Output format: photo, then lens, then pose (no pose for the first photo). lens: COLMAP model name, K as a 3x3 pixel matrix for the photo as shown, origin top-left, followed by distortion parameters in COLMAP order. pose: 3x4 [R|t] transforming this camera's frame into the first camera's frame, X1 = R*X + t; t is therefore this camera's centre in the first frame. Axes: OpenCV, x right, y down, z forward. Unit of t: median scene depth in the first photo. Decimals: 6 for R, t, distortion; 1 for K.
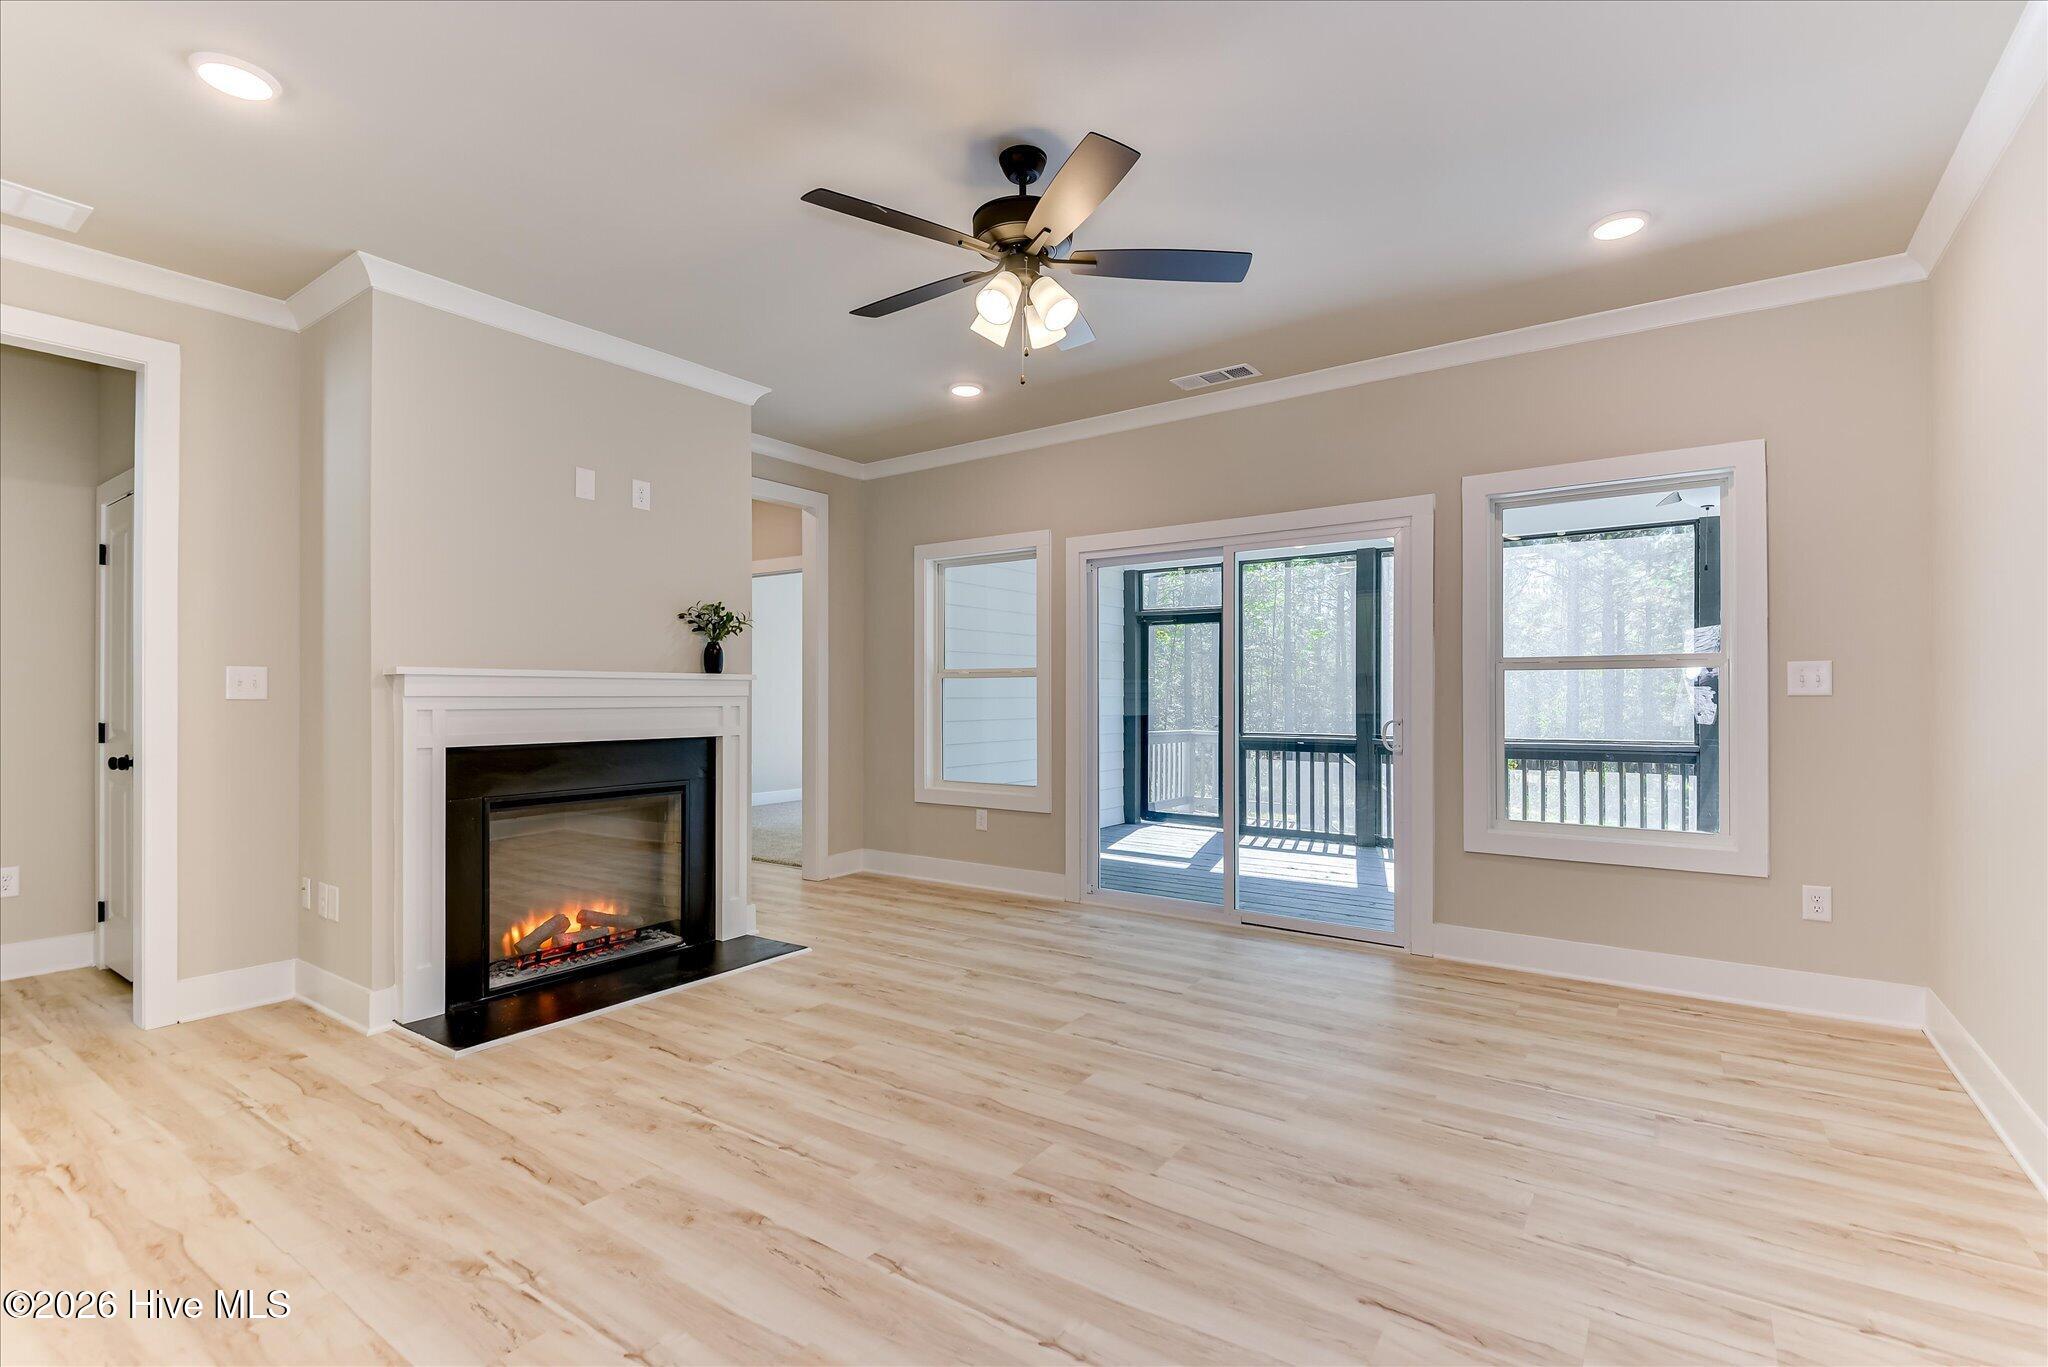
lens RADIAL K [[916.3, 0, 1028.7], [0, 916.3, 637.2], [0, 0, 1]] dist [0.030758, -0.024920]
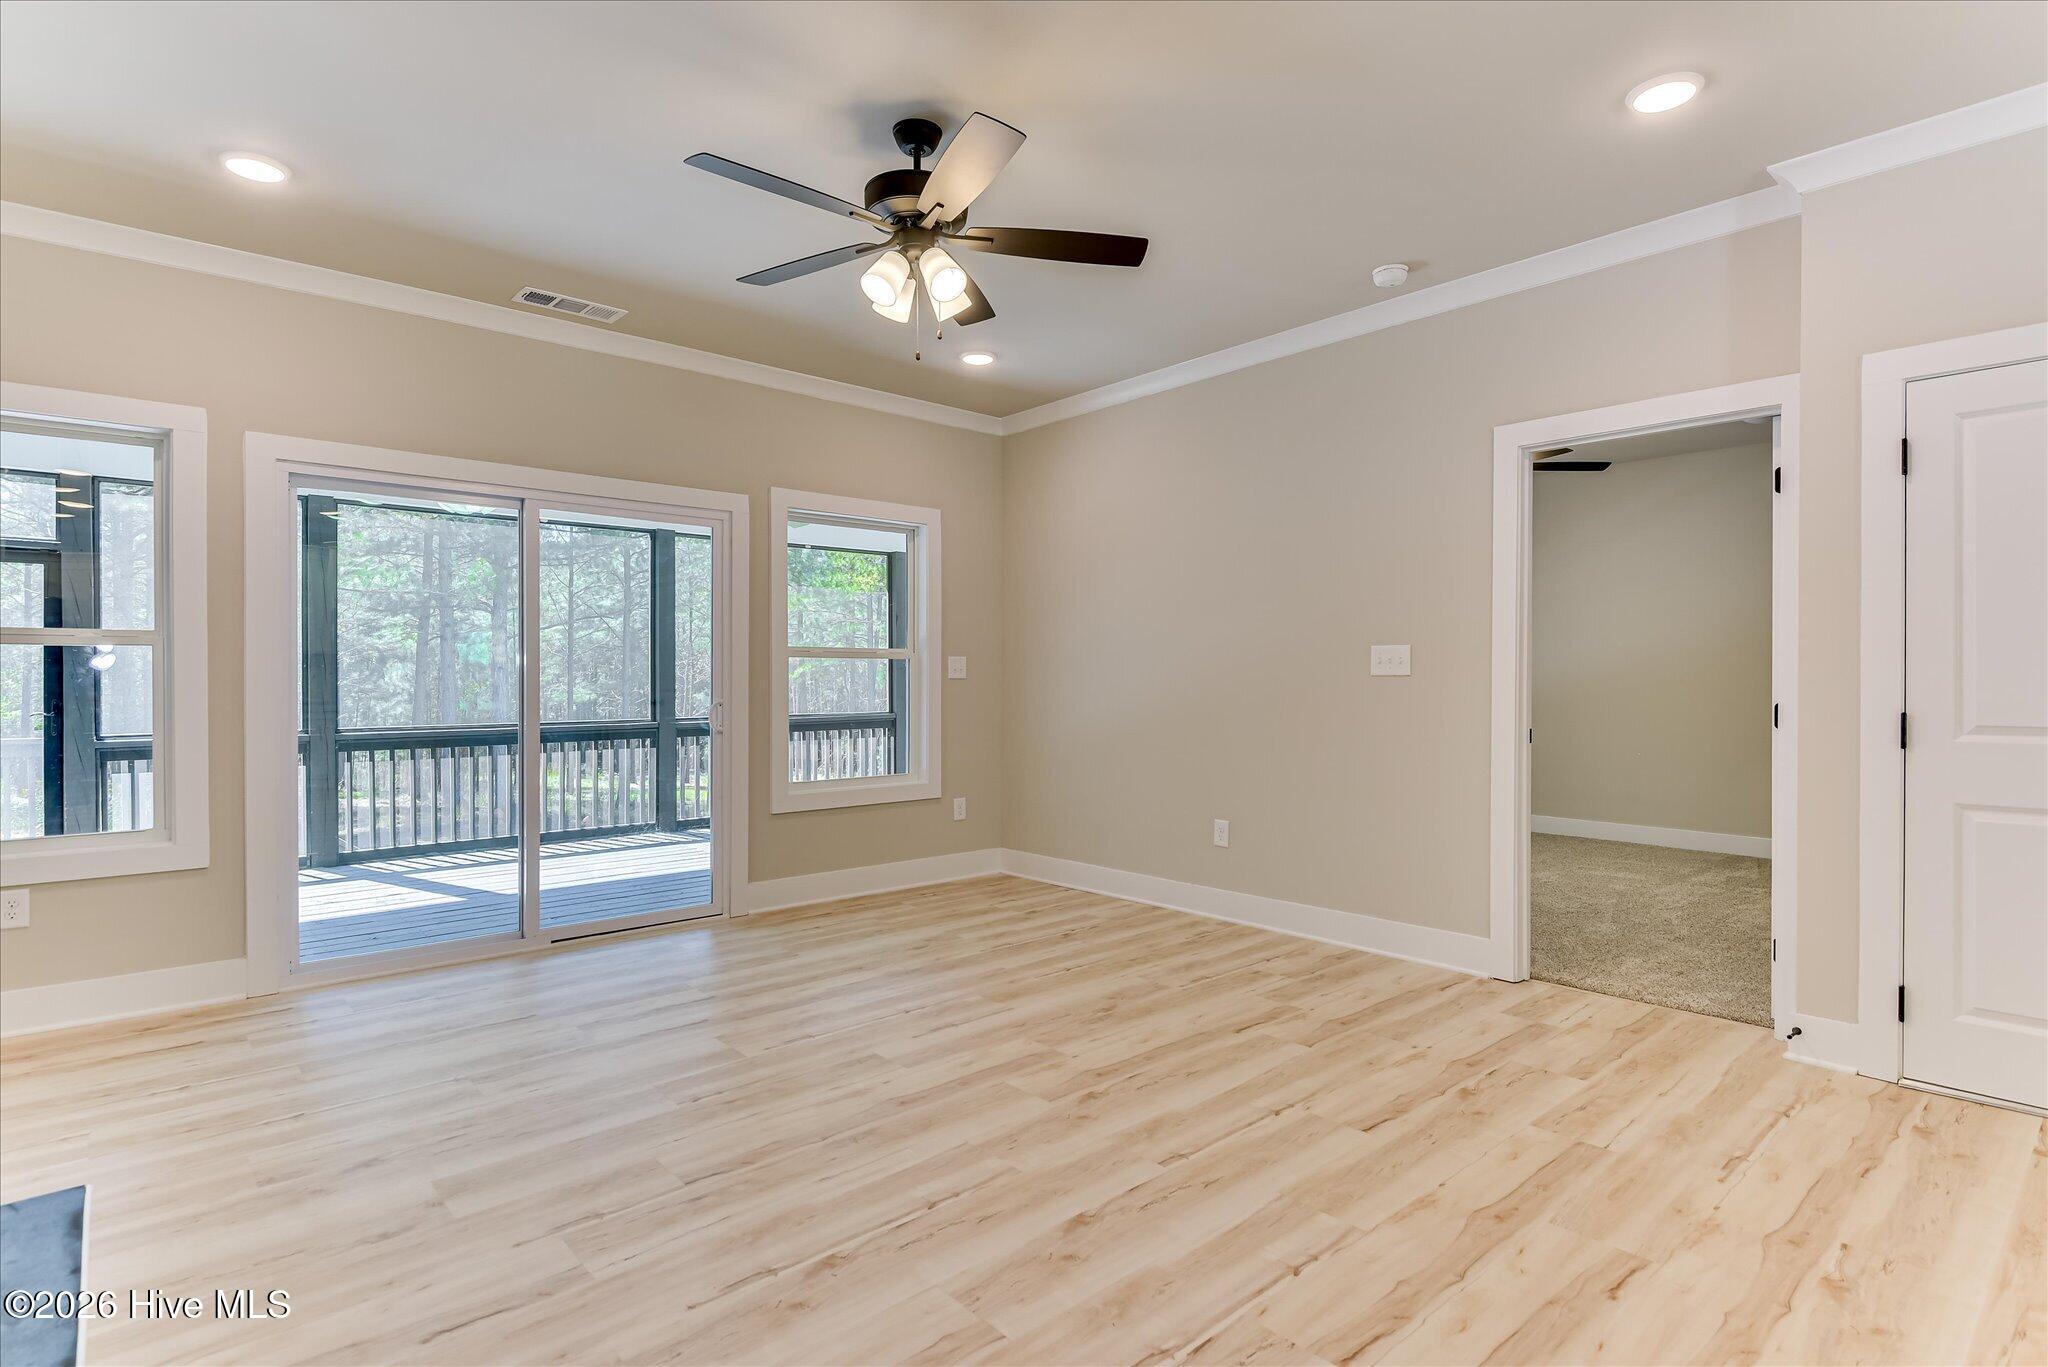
lens RADIAL K [[992.3, 0, 1016.9], [0, 992.3, 677.1], [0, 0, 1]] dist [-0.002733, -0.001141]
pose [[0.263148, -0.000318, 0.964756, -0.860085], [-0.055702, 0.998327, 0.015523, 0.037754], [-0.963146, -0.057824, 0.262690, 0.546588]]
